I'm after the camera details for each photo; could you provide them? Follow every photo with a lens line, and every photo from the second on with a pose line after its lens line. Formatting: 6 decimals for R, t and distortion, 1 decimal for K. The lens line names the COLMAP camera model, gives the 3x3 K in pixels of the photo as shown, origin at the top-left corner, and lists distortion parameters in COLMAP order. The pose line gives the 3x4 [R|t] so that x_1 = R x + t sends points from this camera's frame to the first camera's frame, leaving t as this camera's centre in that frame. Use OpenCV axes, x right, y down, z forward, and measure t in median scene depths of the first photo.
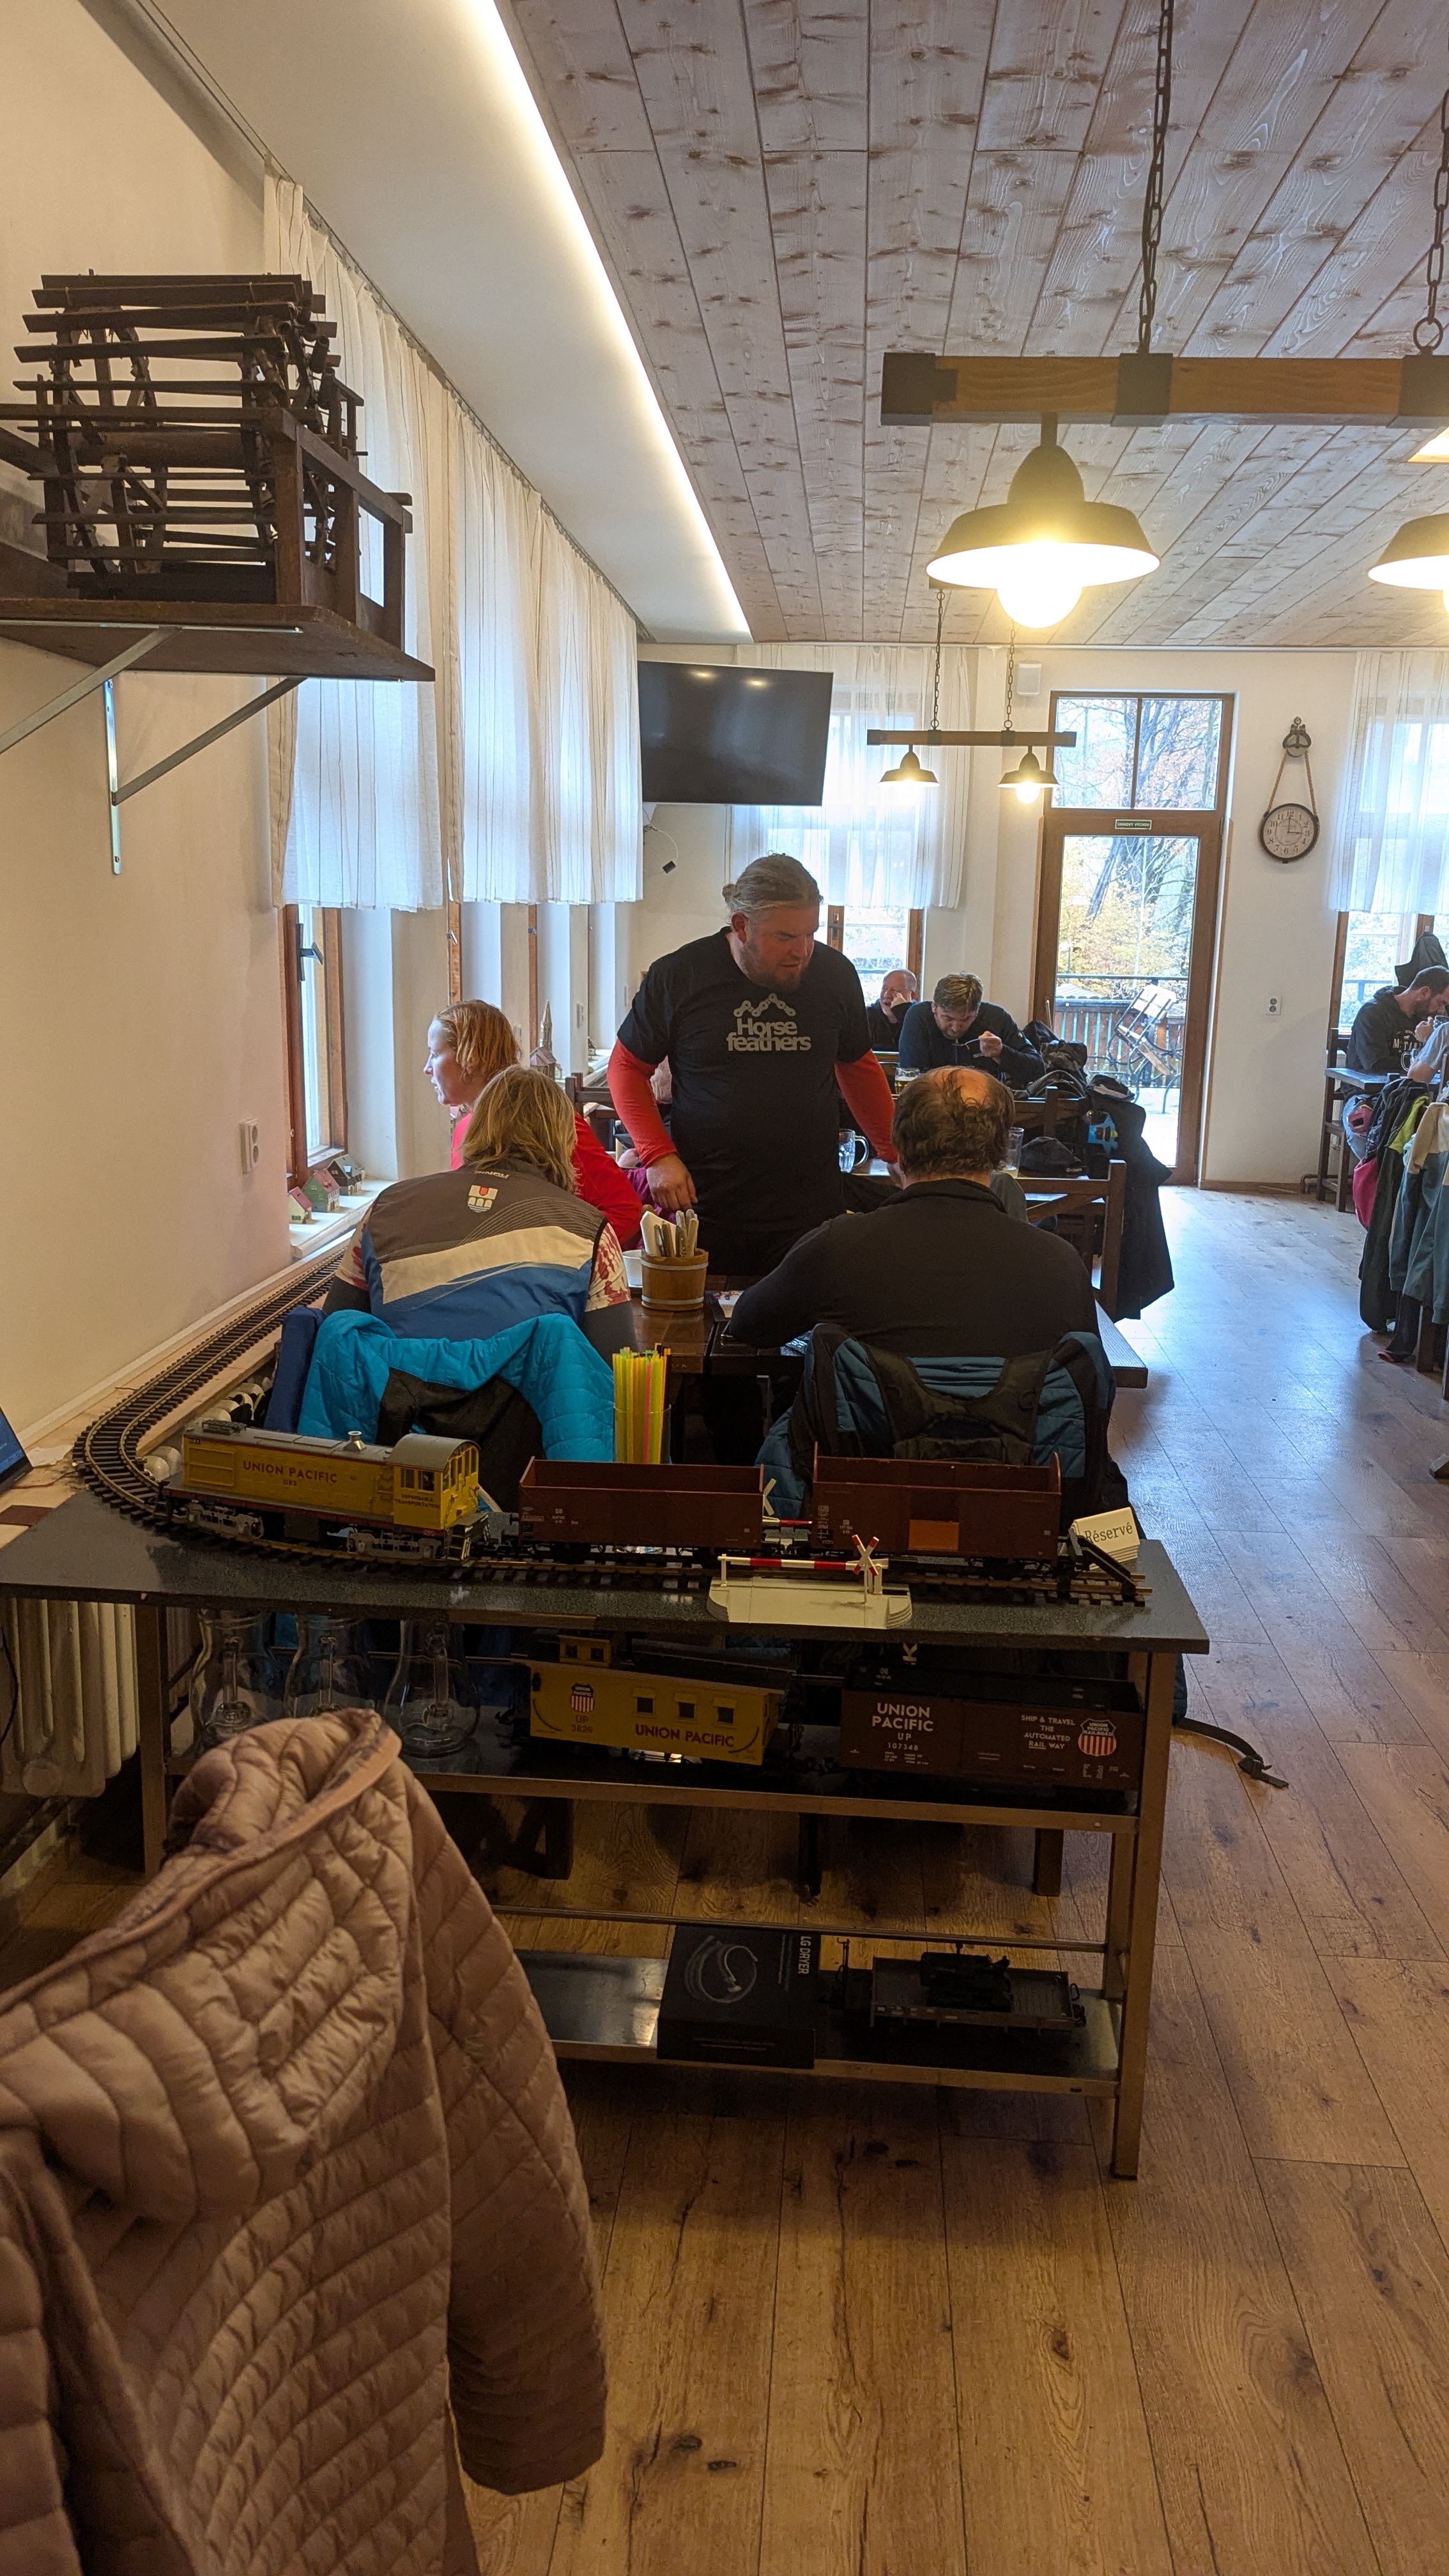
lens RADIAL K [[1841.5, 0, 730.3], [0, 1841.5, 1304.9], [0, 0, 1]] dist [0.039133, -0.000161]
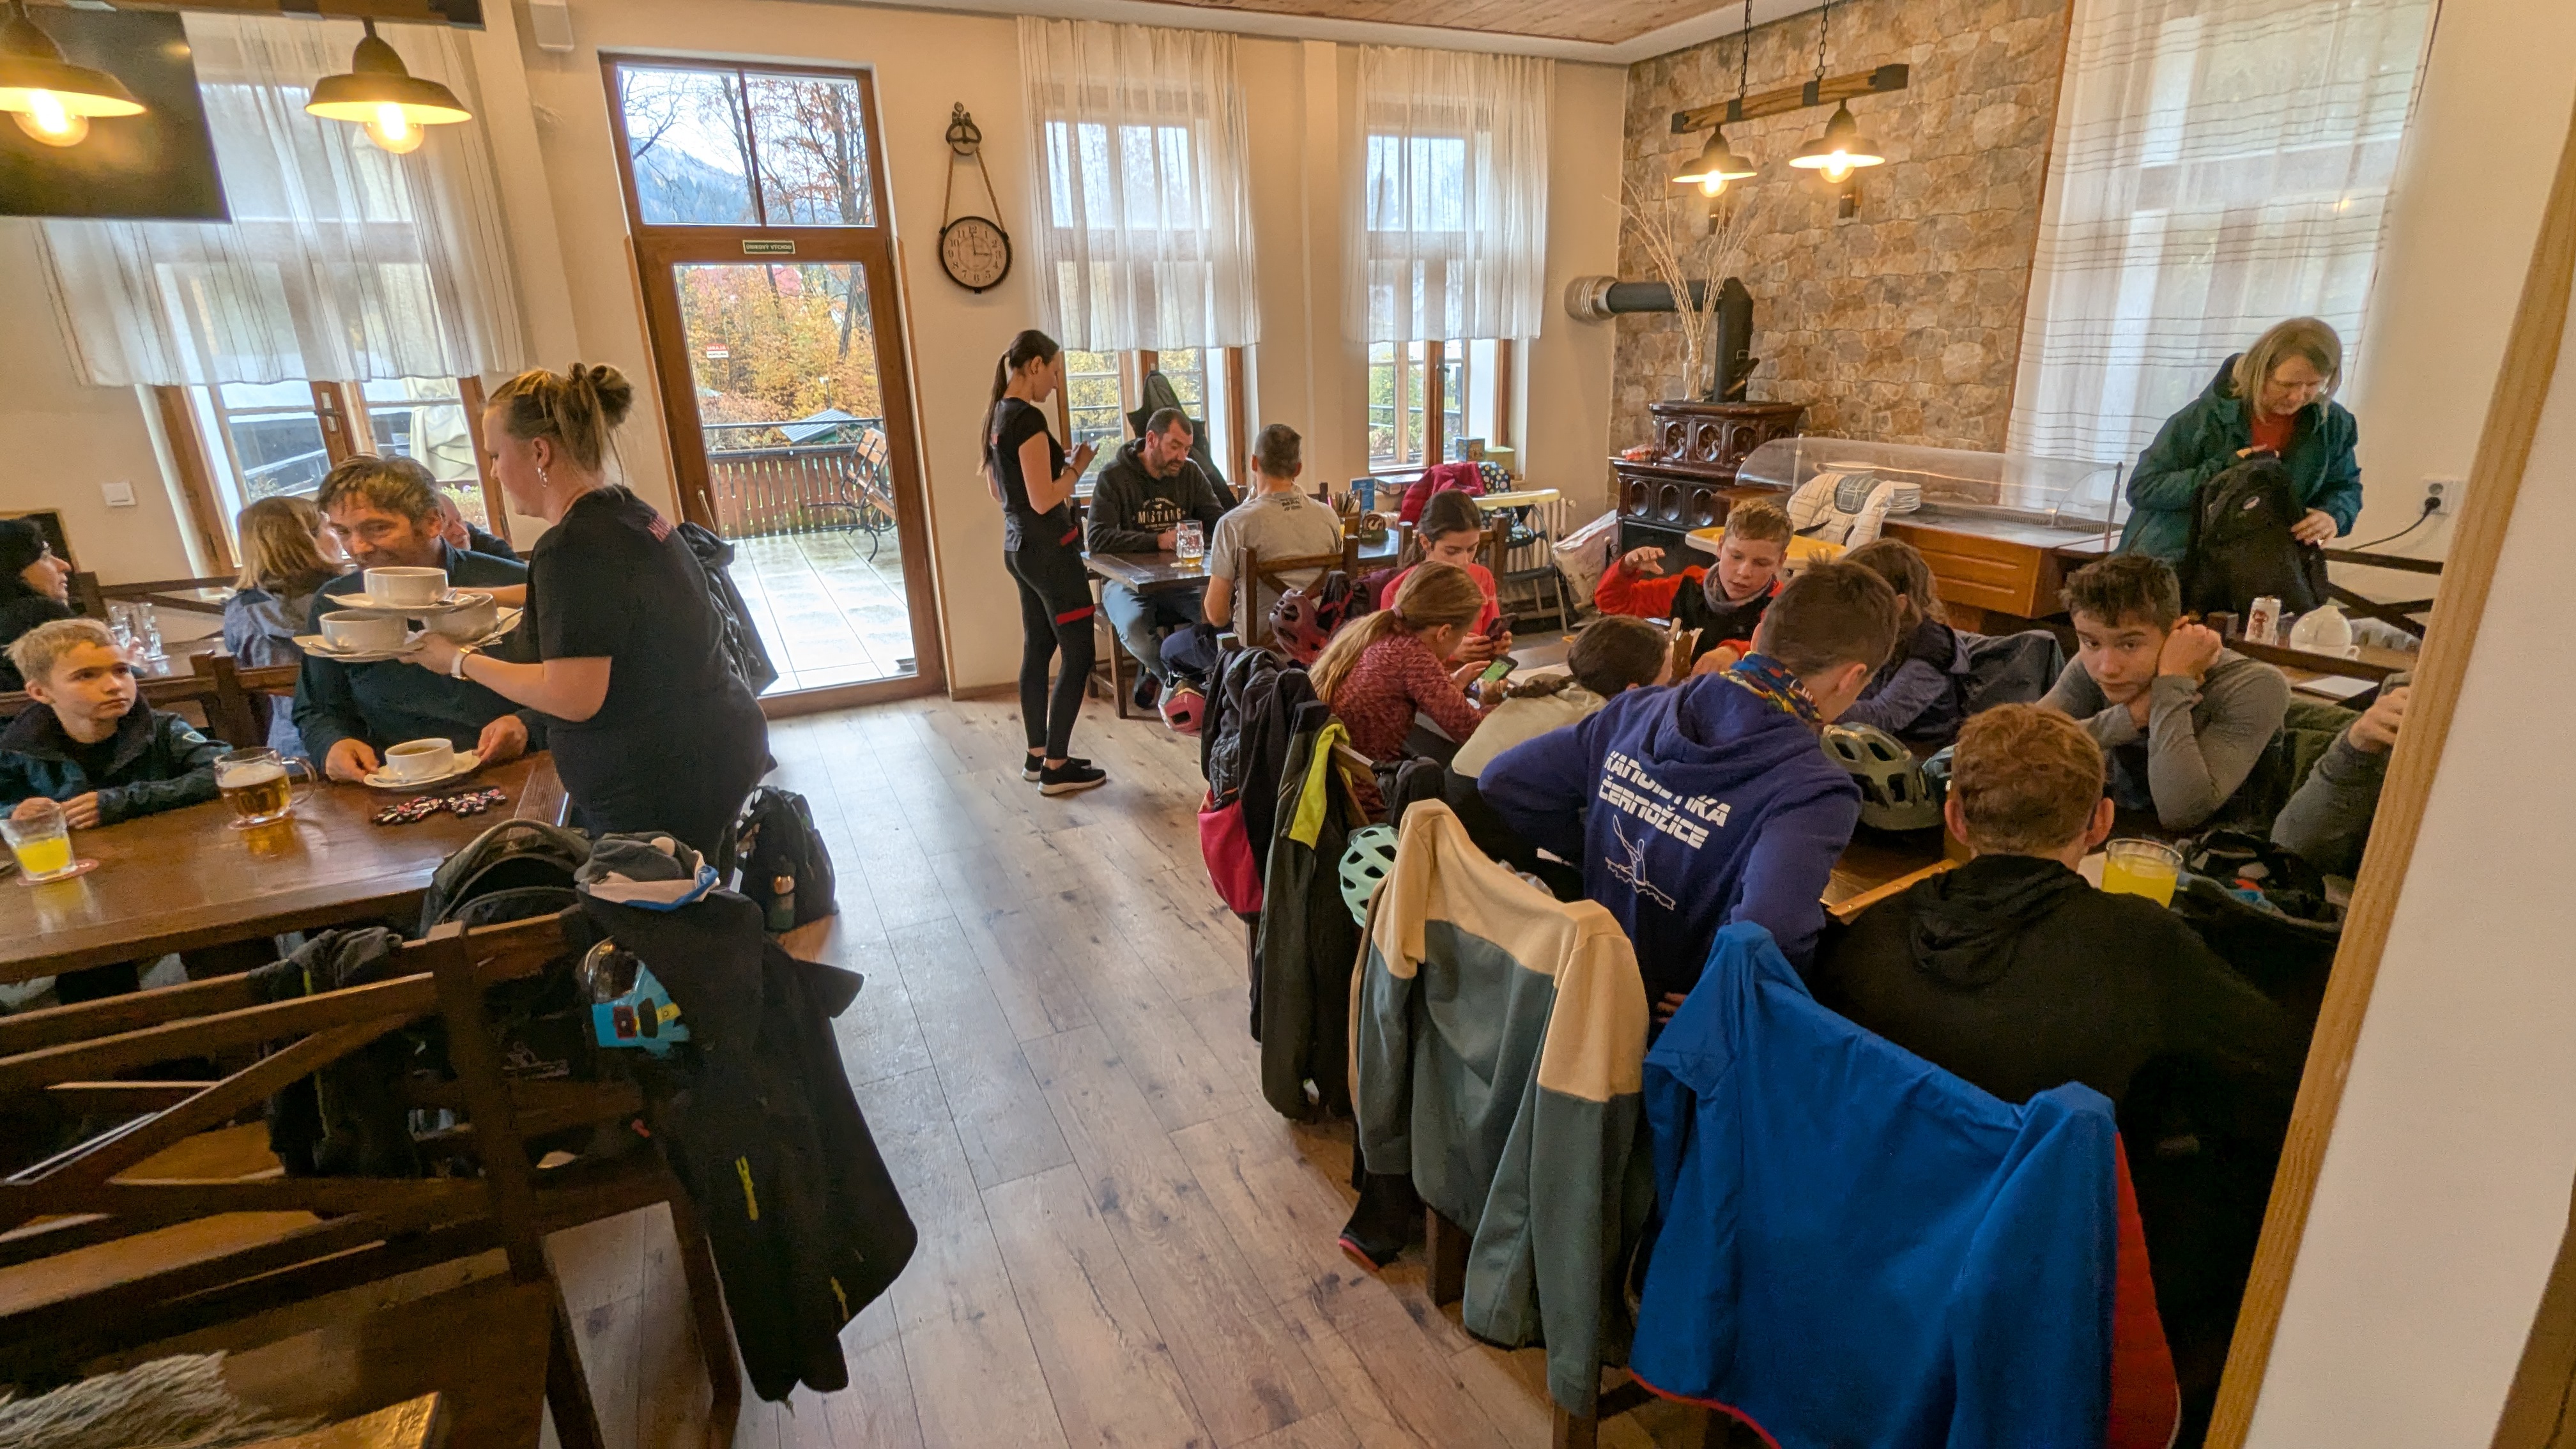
lens RADIAL K [[1221.3, 0, 1308.4], [0, 1221.3, 715.0], [0, 0, 1]] dist [-0.003056, -0.000140]
pose [[0.859198, -0.193982, 0.473445, 0.138452], [0.152786, 0.980396, 0.124419, -0.104874], [-0.488298, -0.034564, 0.871992, 0.468742]]
